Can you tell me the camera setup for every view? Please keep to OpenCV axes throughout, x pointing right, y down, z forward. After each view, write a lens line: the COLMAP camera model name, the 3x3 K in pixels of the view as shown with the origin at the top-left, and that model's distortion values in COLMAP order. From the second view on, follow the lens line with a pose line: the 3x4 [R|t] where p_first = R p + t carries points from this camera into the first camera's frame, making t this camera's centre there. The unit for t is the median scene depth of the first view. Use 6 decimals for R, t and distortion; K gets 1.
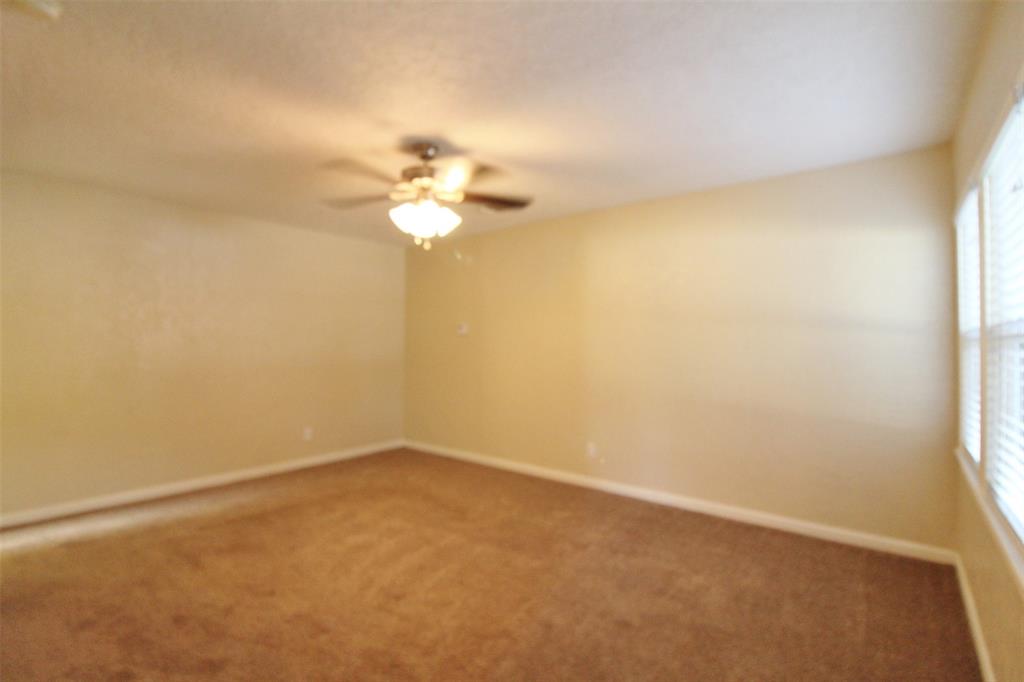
lens RADIAL K [[481.2, 0, 512.9], [0, 481.2, 325.3], [0, 0, 1]] dist [-0.000890, -0.000478]
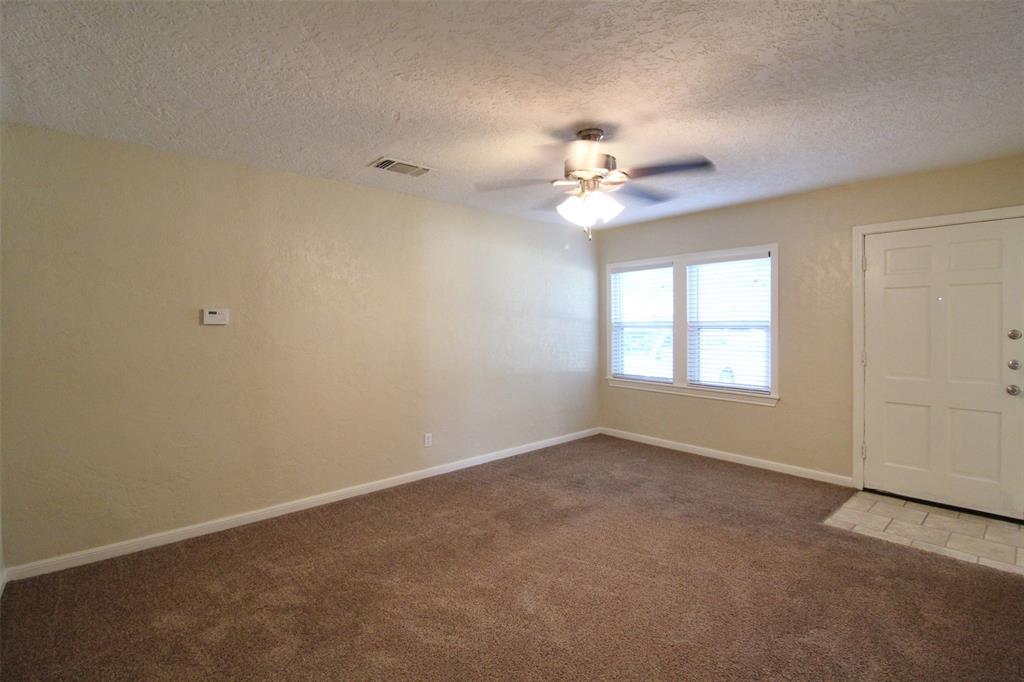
lens RADIAL K [[481.2, 0, 512.9], [0, 481.2, 325.3], [0, 0, 1]] dist [-0.000890, -0.000478]
pose [[0.150816, -0.006732, 0.988539, -1.144393], [-0.019897, 0.999754, 0.009844, 0.009142], [-0.988362, -0.021154, 0.150645, 0.986654]]
